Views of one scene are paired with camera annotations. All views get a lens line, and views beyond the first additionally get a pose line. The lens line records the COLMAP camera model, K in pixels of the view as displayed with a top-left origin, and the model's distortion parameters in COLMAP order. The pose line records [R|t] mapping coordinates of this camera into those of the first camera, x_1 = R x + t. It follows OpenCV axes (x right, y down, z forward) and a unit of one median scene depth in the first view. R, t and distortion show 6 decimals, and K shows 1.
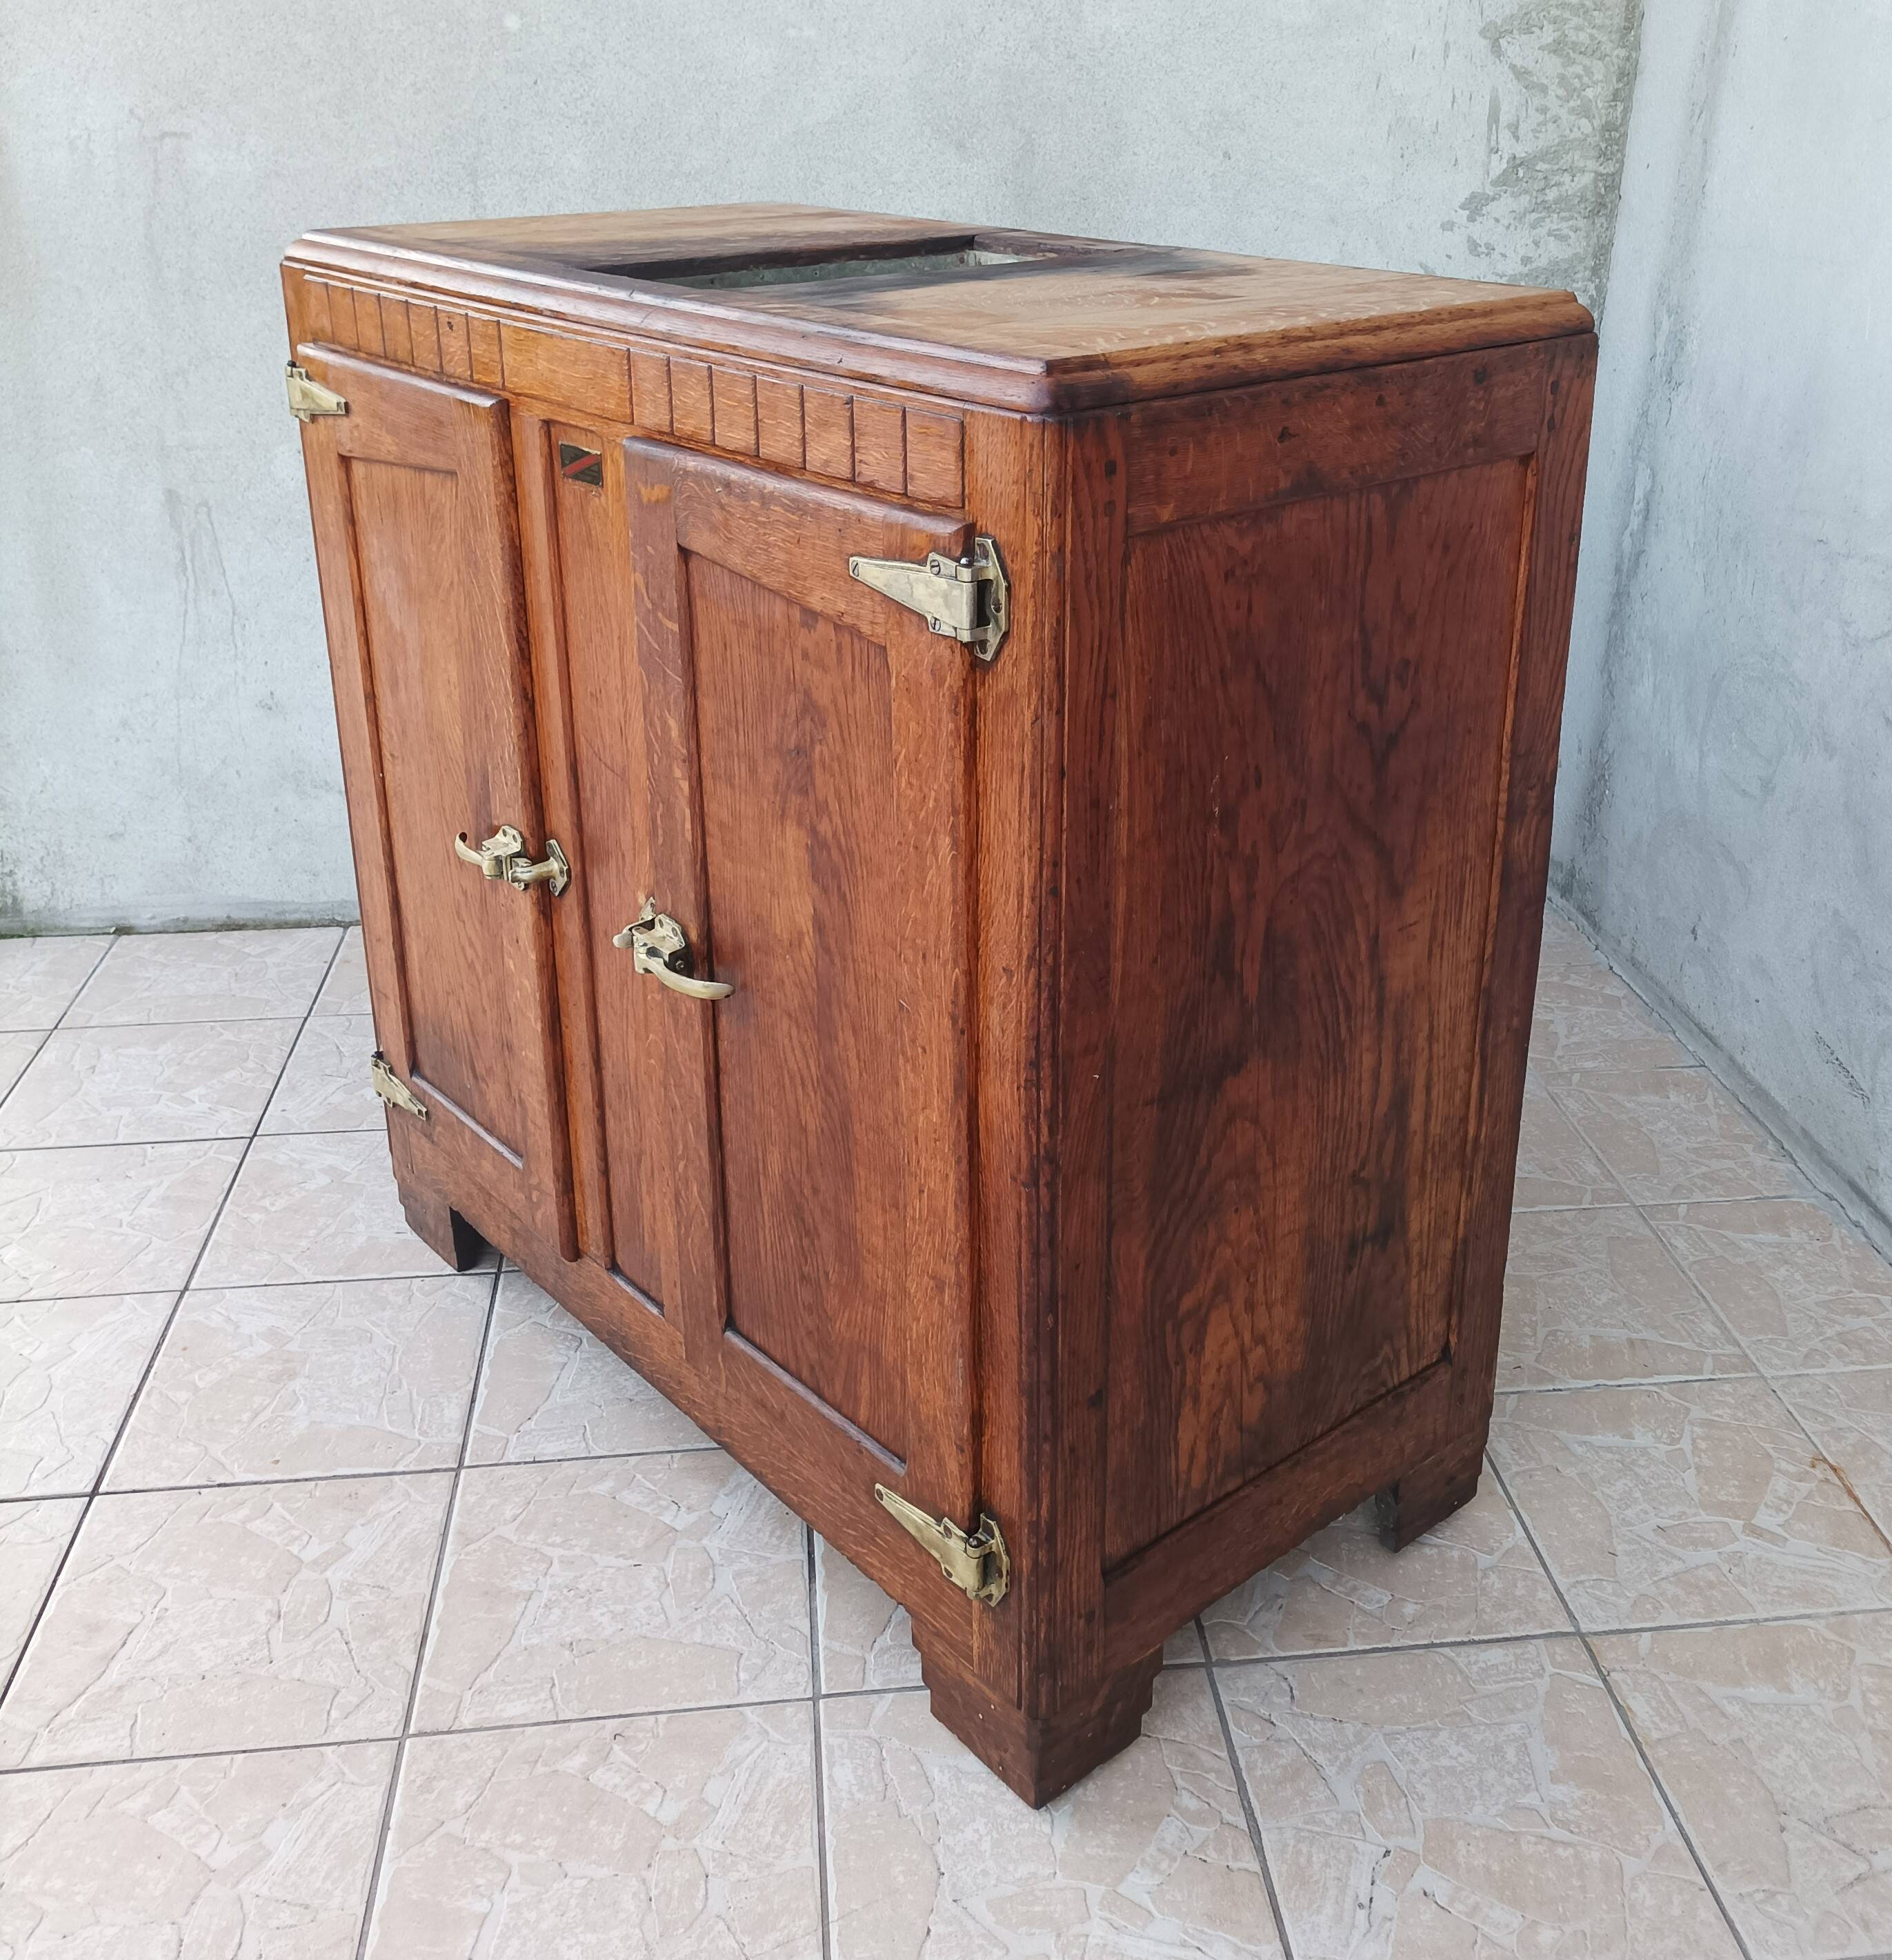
lens RADIAL K [[2071.8, 0, 1038.8], [0, 2071.8, 788.5], [0, 0, 1]] dist [0.023460, 0.000000]
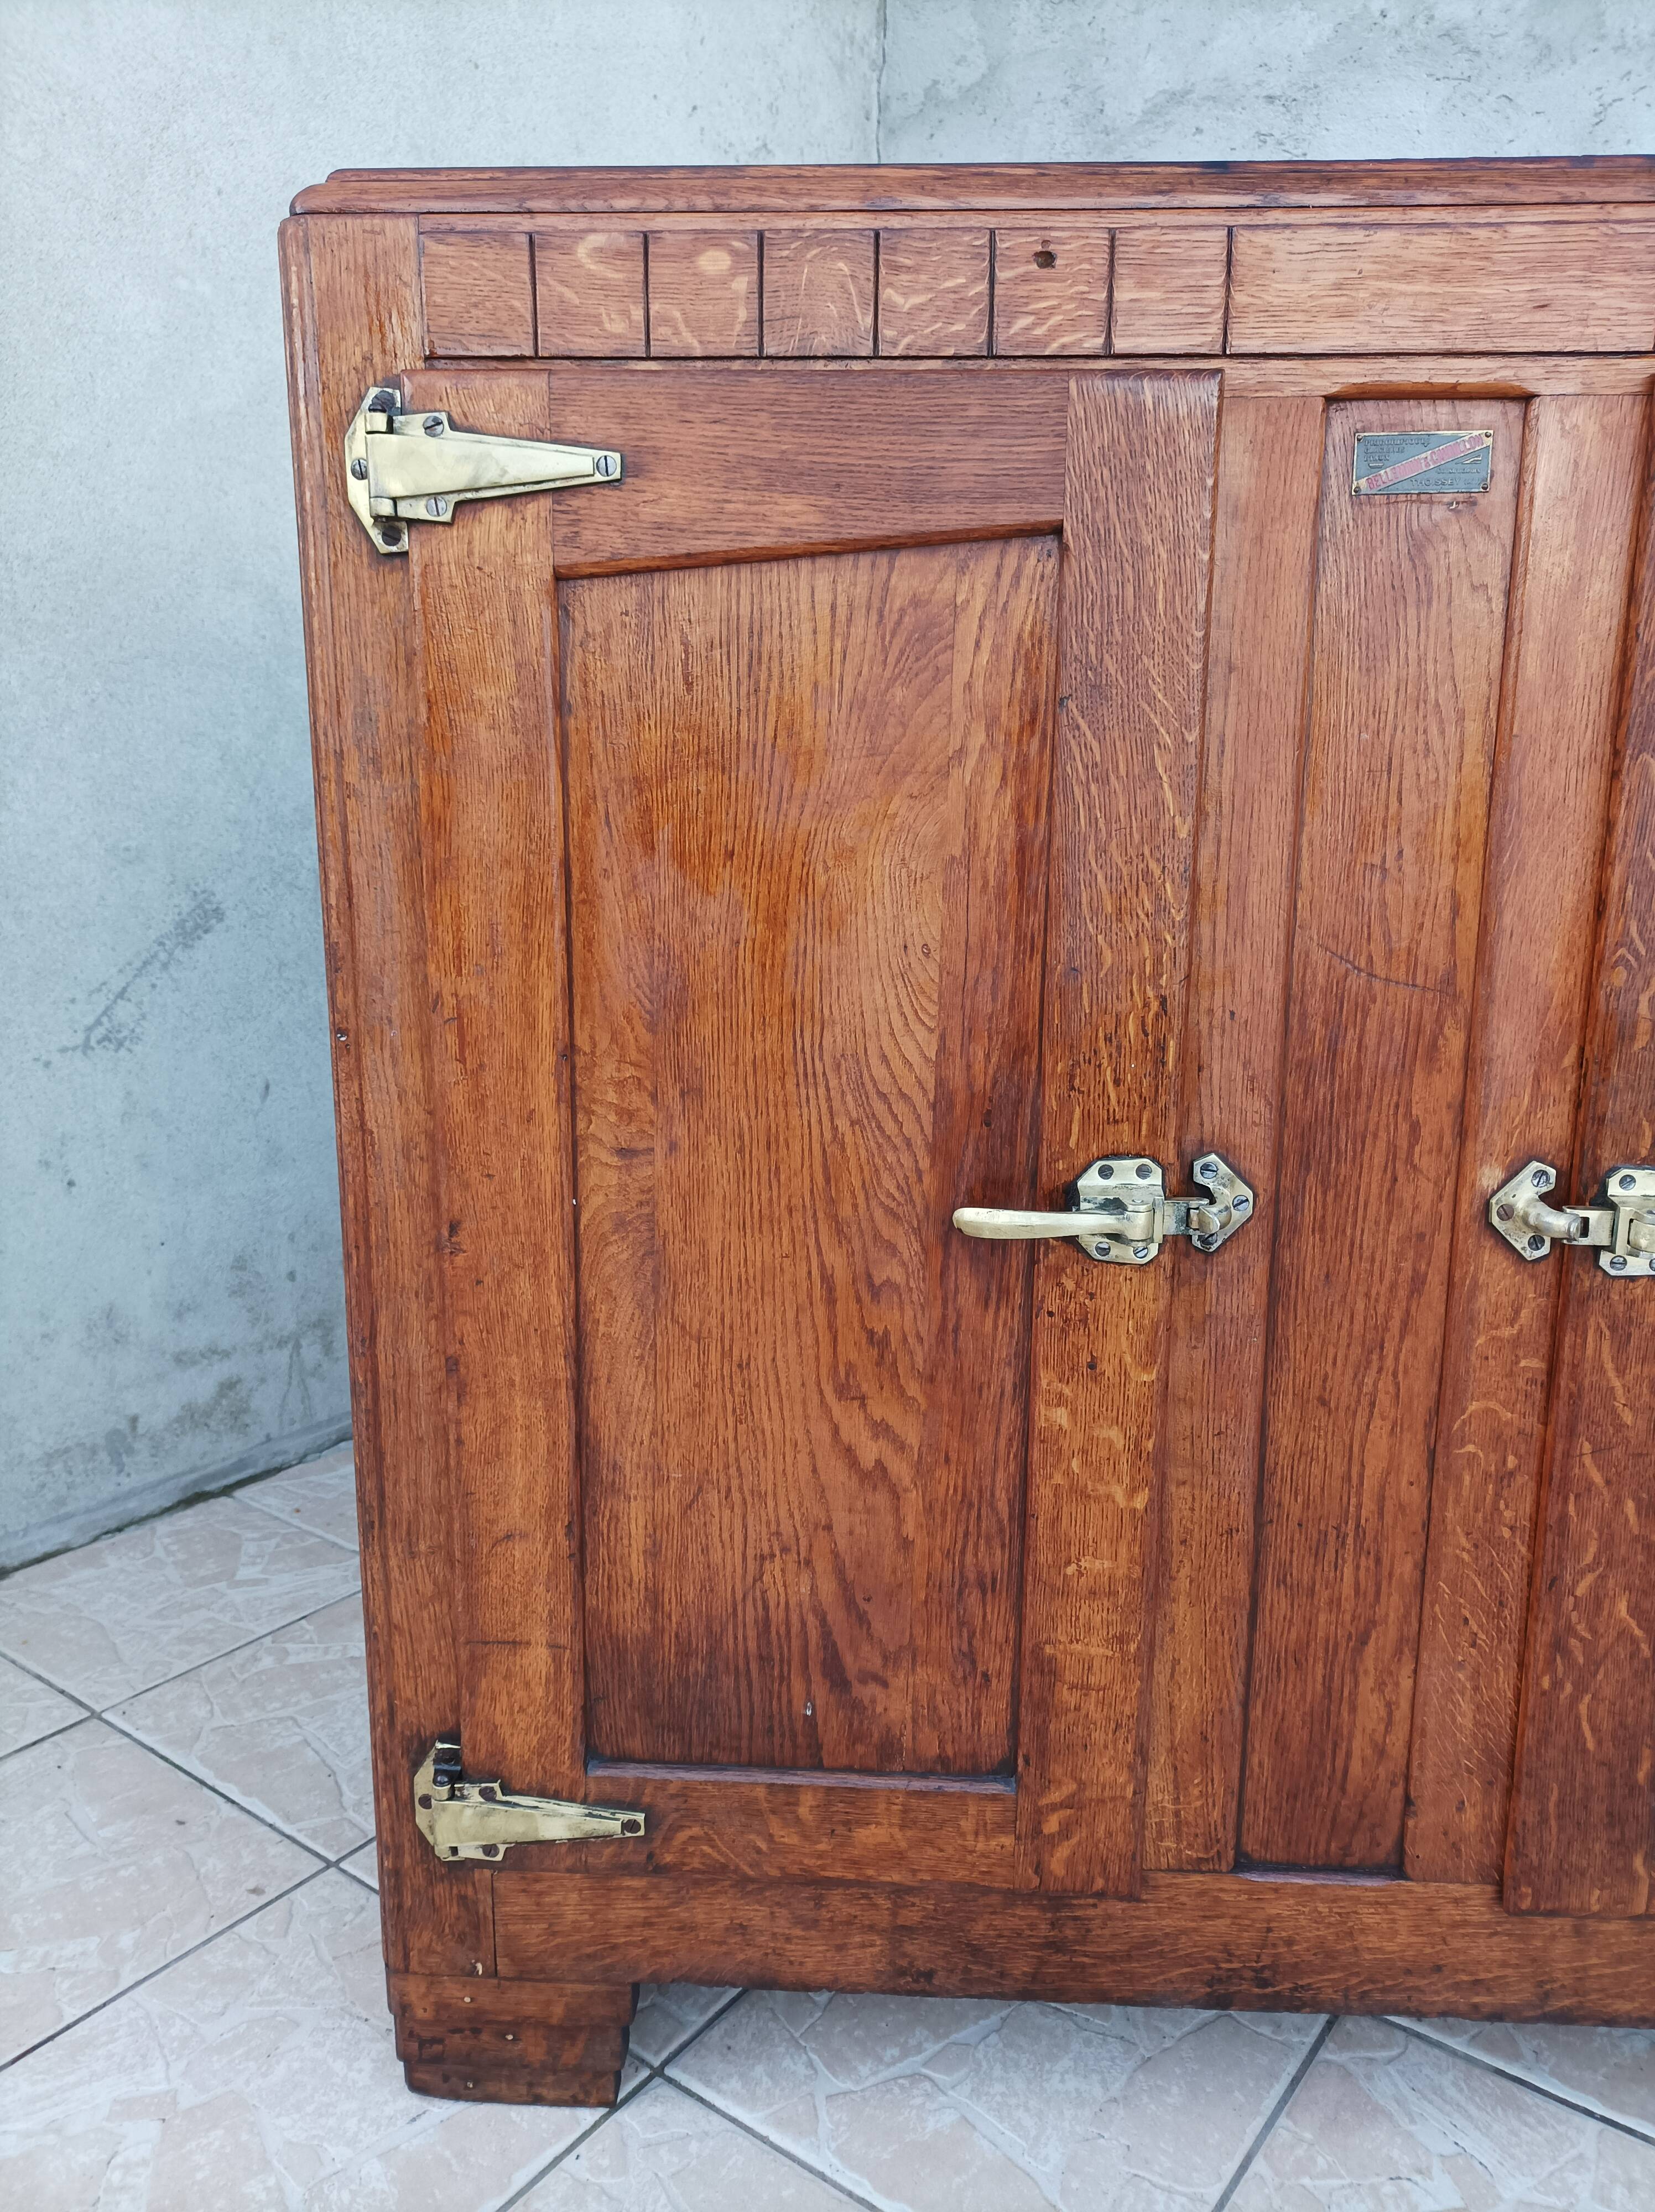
lens RADIAL K [[1646.1, 0, 826.3], [0, 1646.1, 1102.5], [0, 0, 1]] dist [0.029358, -0.027126]
pose [[0.693076, -0.147921, 0.705524, -0.702962], [0.246184, 0.968446, -0.038795, 0.001264], [-0.677524, 0.200577, 0.707623, 0.803003]]
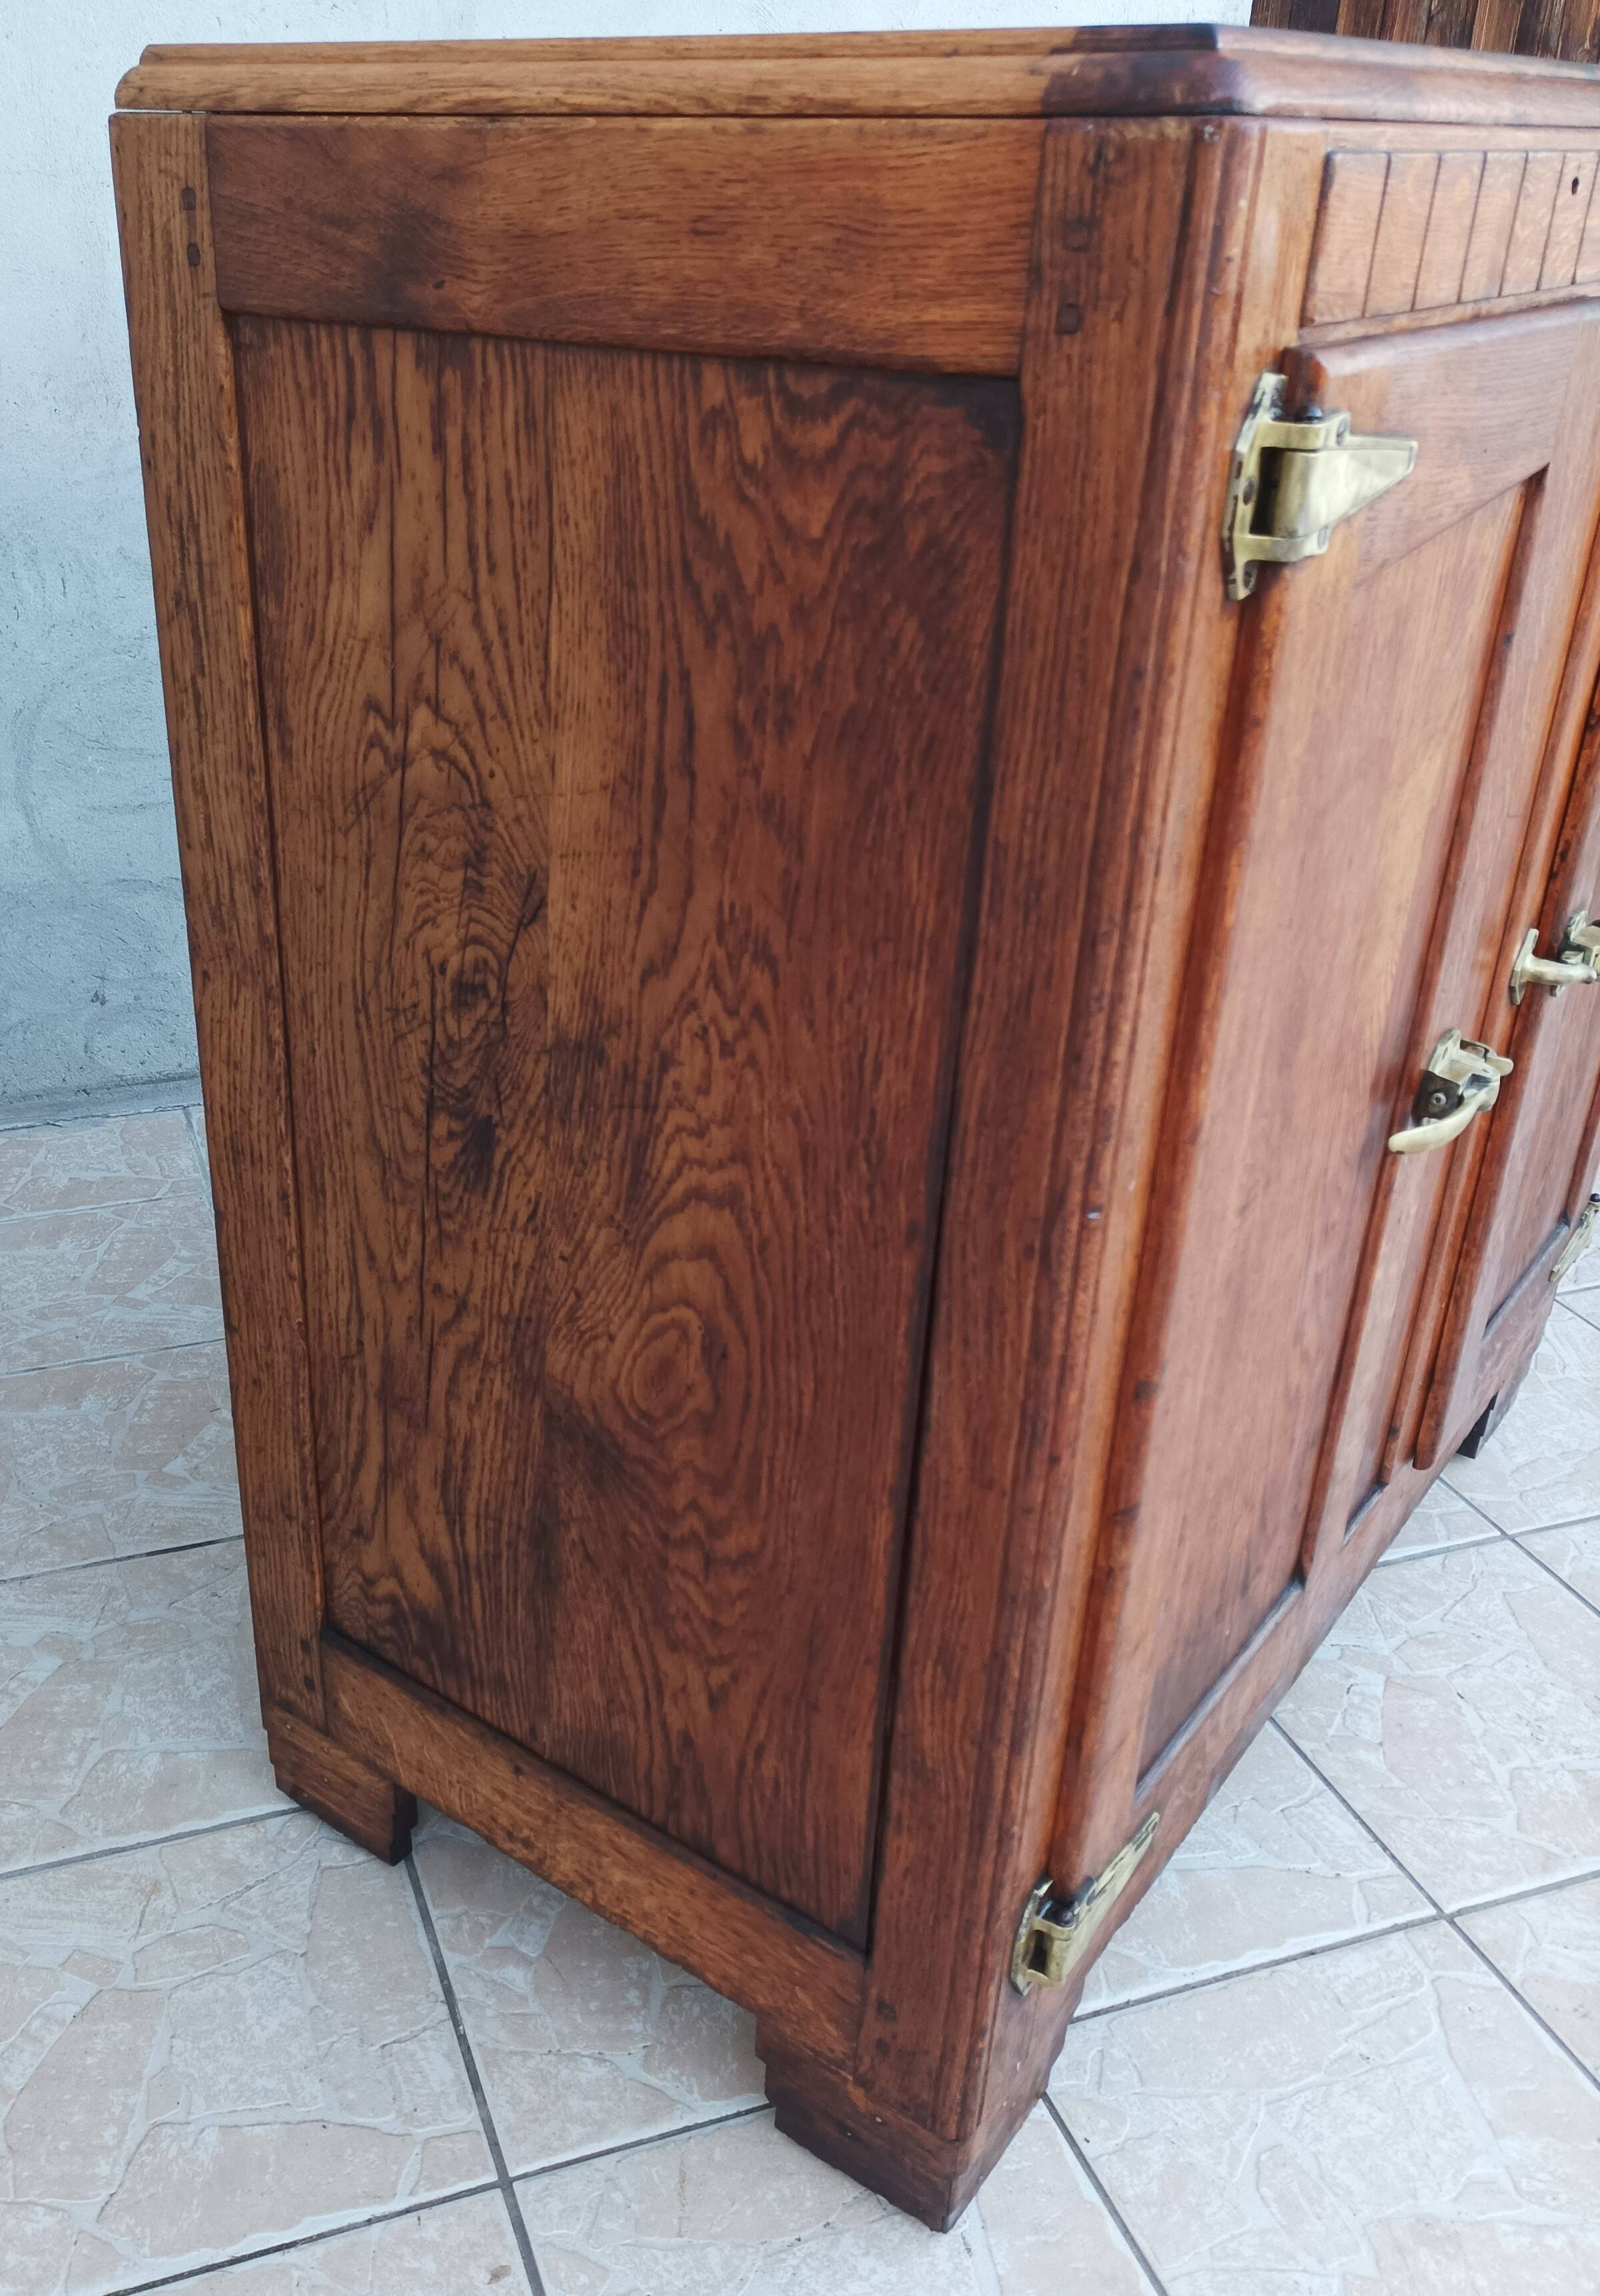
lens RADIAL K [[1976.3, 0, 610.9], [0, 1976.3, 1147.4], [0, 0, 1]] dist [0.025858, -0.013454]
pose [[-0.182917, -0.452626, 0.872738, -0.831530], [0.332961, 0.806733, 0.488180, -0.369804], [-0.925029, 0.379884, 0.003142, 1.378375]]
